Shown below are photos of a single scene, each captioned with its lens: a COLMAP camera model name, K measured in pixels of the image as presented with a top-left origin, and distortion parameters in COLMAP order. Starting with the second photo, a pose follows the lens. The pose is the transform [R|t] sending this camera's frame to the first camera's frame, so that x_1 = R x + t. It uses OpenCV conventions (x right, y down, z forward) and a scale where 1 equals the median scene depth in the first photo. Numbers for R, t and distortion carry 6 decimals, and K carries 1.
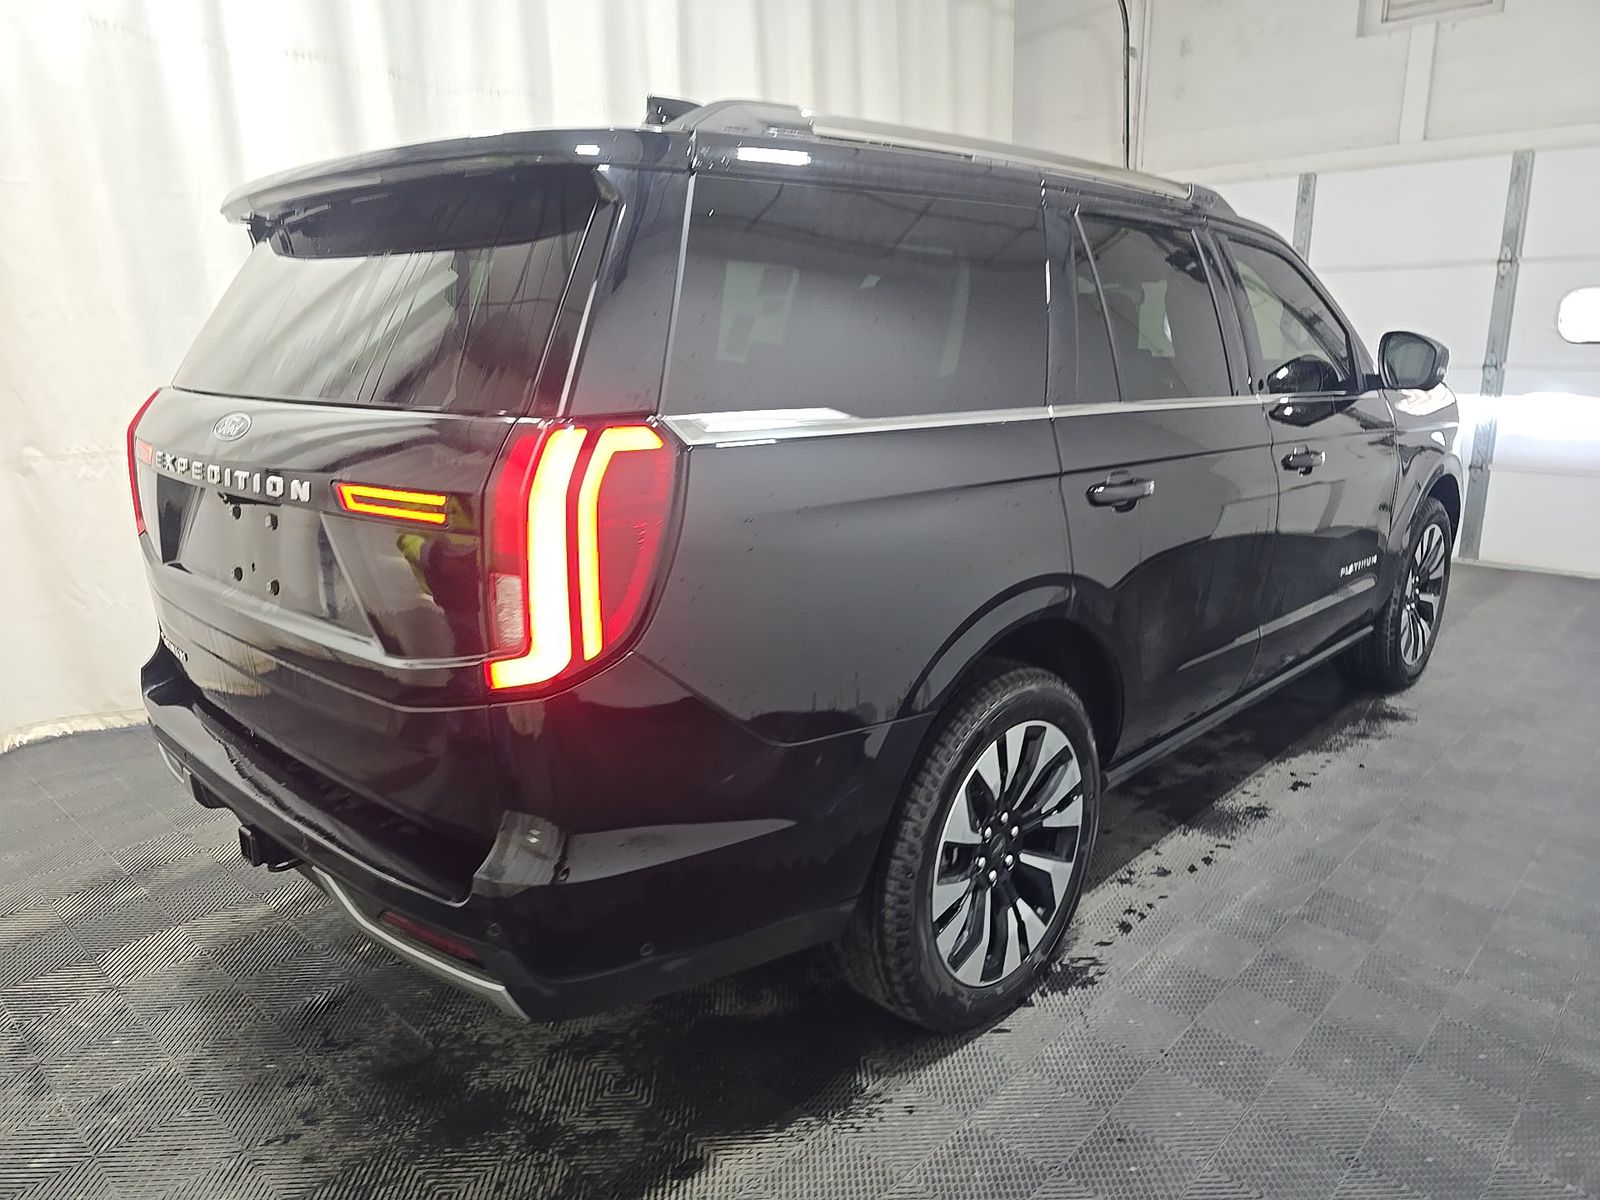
lens RADIAL K [[1094.9, 0, 846.4], [0, 1094.9, 597.6], [0, 0, 1]] dist [0.048964, -0.002254]
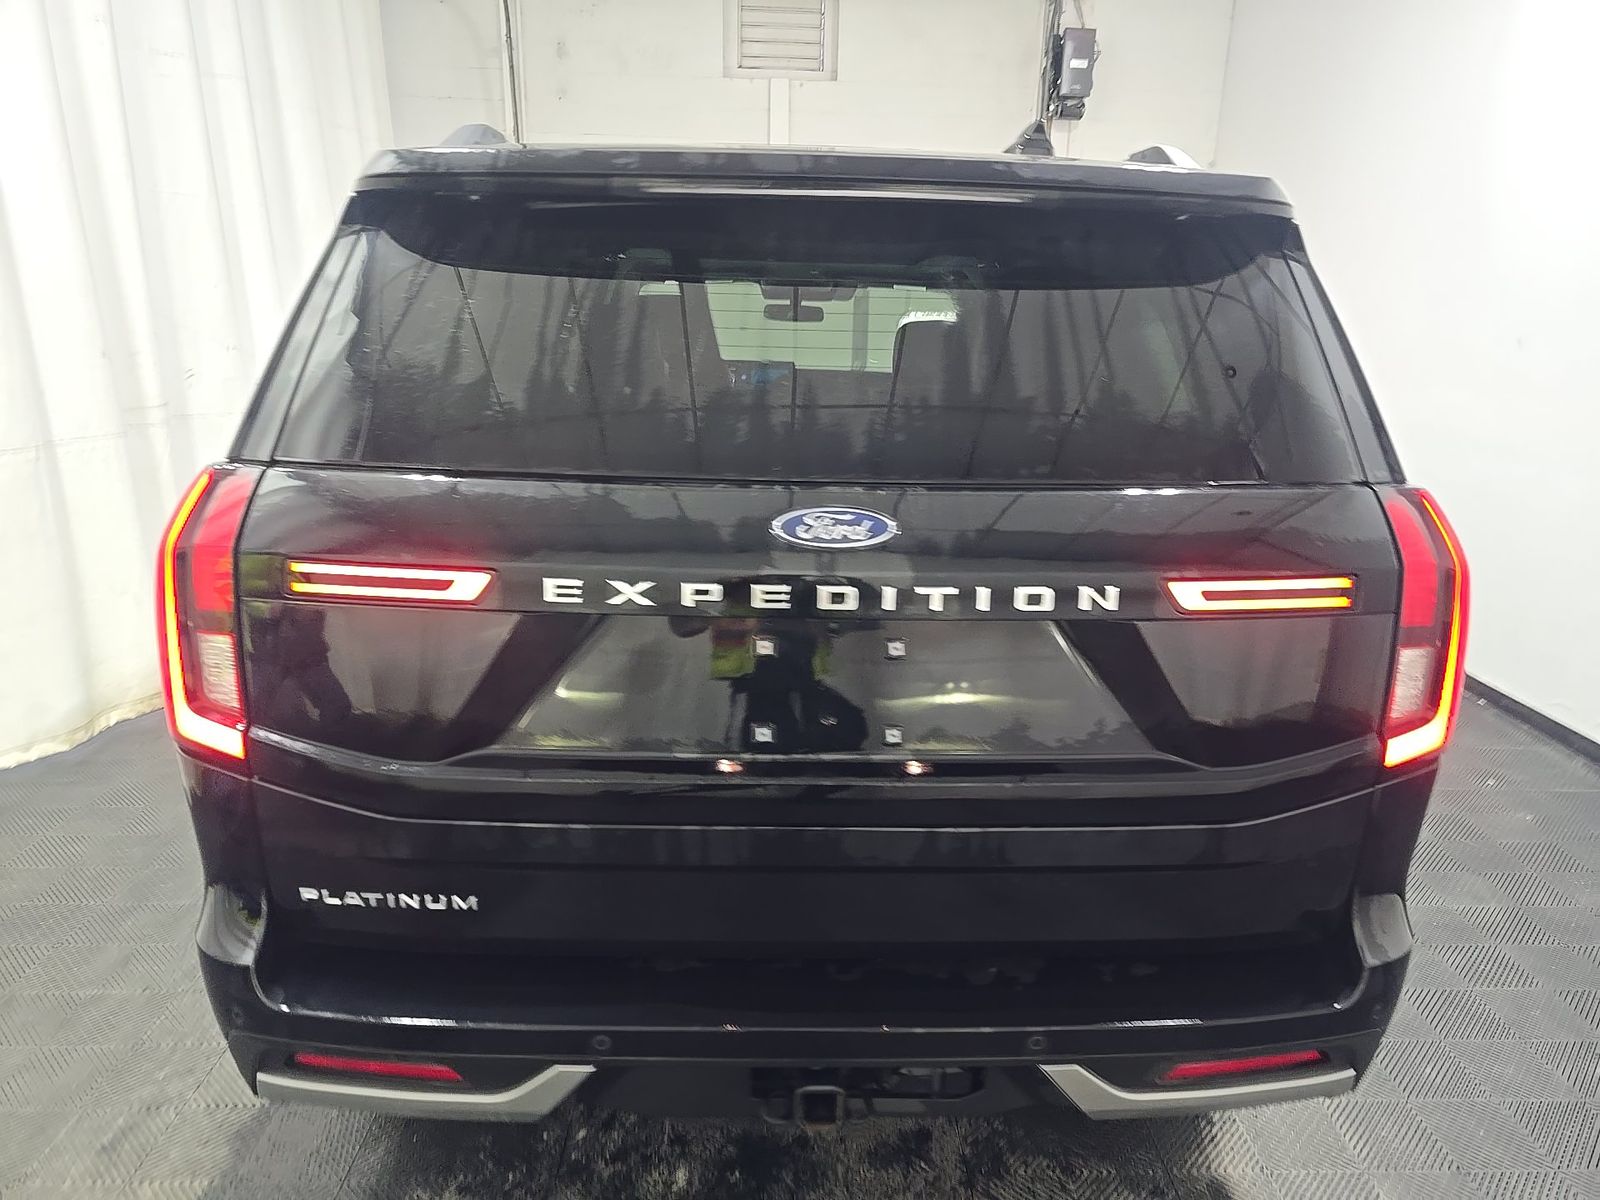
lens RADIAL K [[1074.5, 0, 807.3], [0, 1074.5, 631.6], [0, 0, 1]] dist [0.044890, -0.028411]
pose [[0.724504, -0.165467, 0.669114, -0.433277], [0.136925, 0.985961, 0.095561, -0.065357], [-0.675533, 0.022385, 0.736990, 0.223230]]
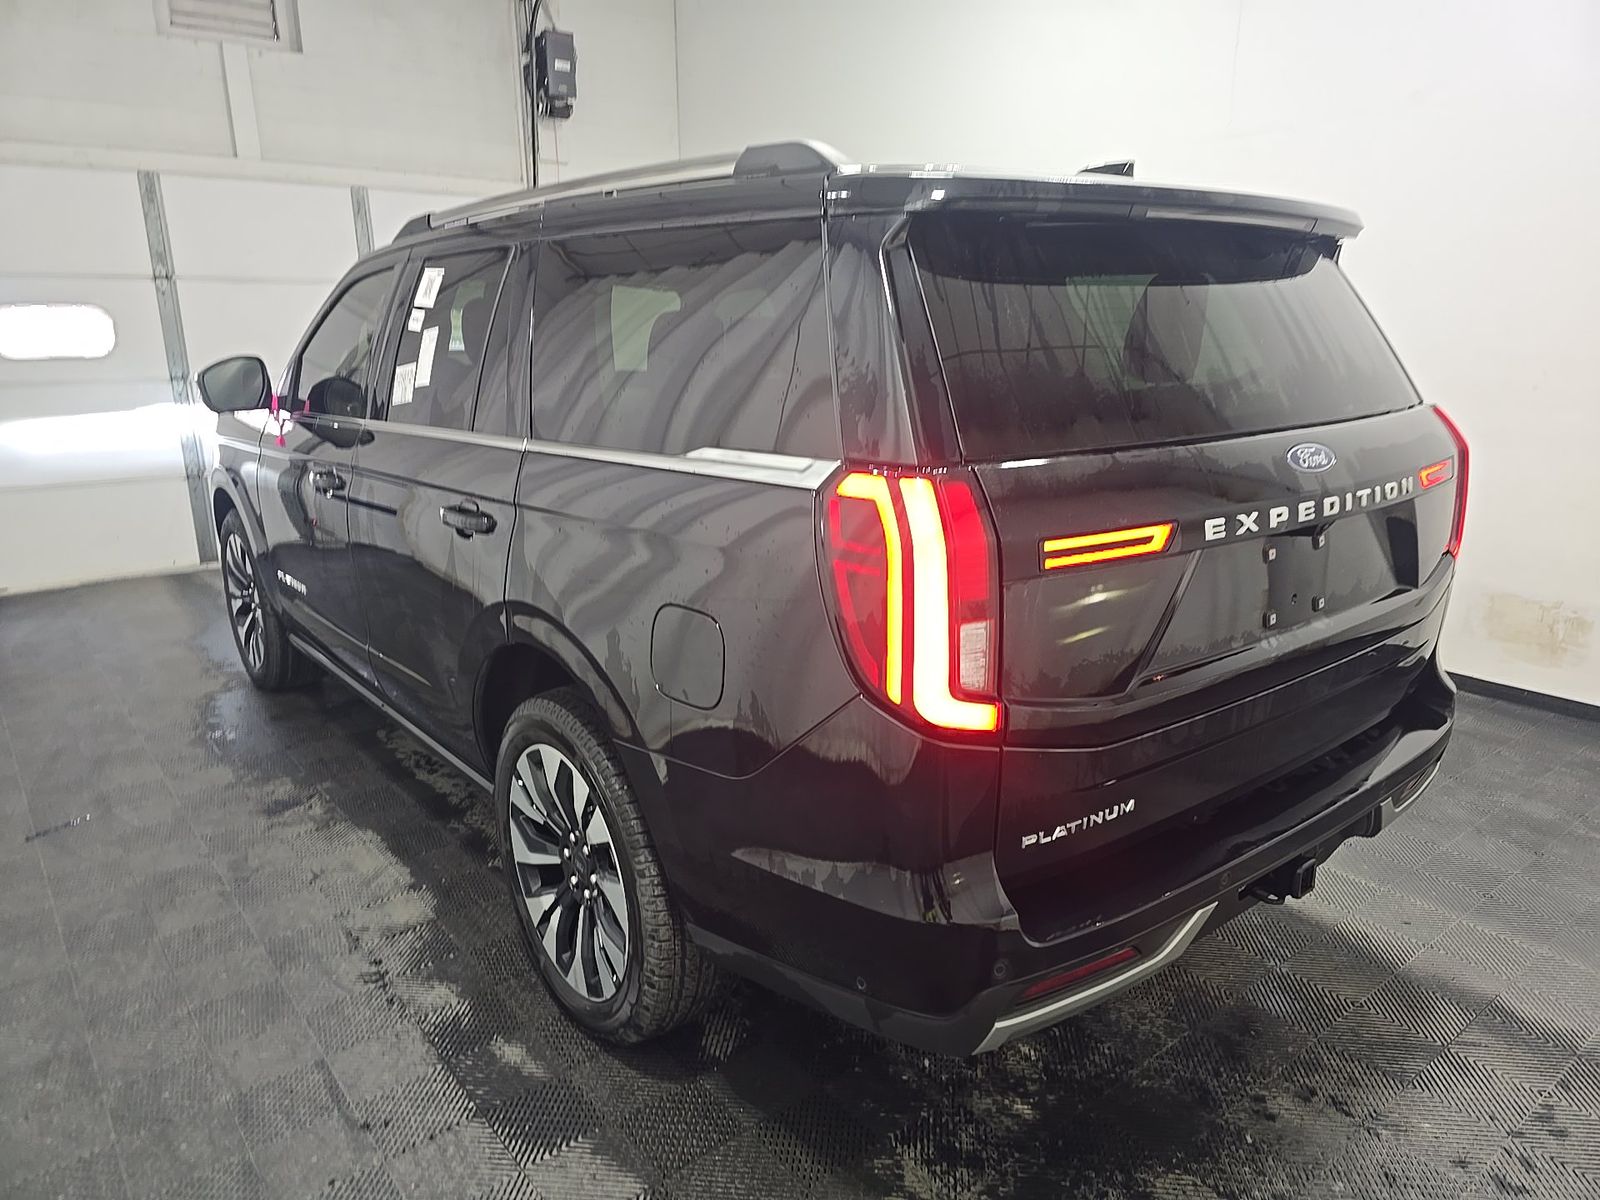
lens RADIAL K [[1074.5, 0, 807.3], [0, 1074.5, 631.6], [0, 0, 1]] dist [0.044890, -0.028411]
pose [[0.163045, -0.268362, 0.949420, -0.668547], [0.244395, 0.943292, 0.224659, -0.141248], [-0.955870, 0.195403, 0.219385, 0.535940]]
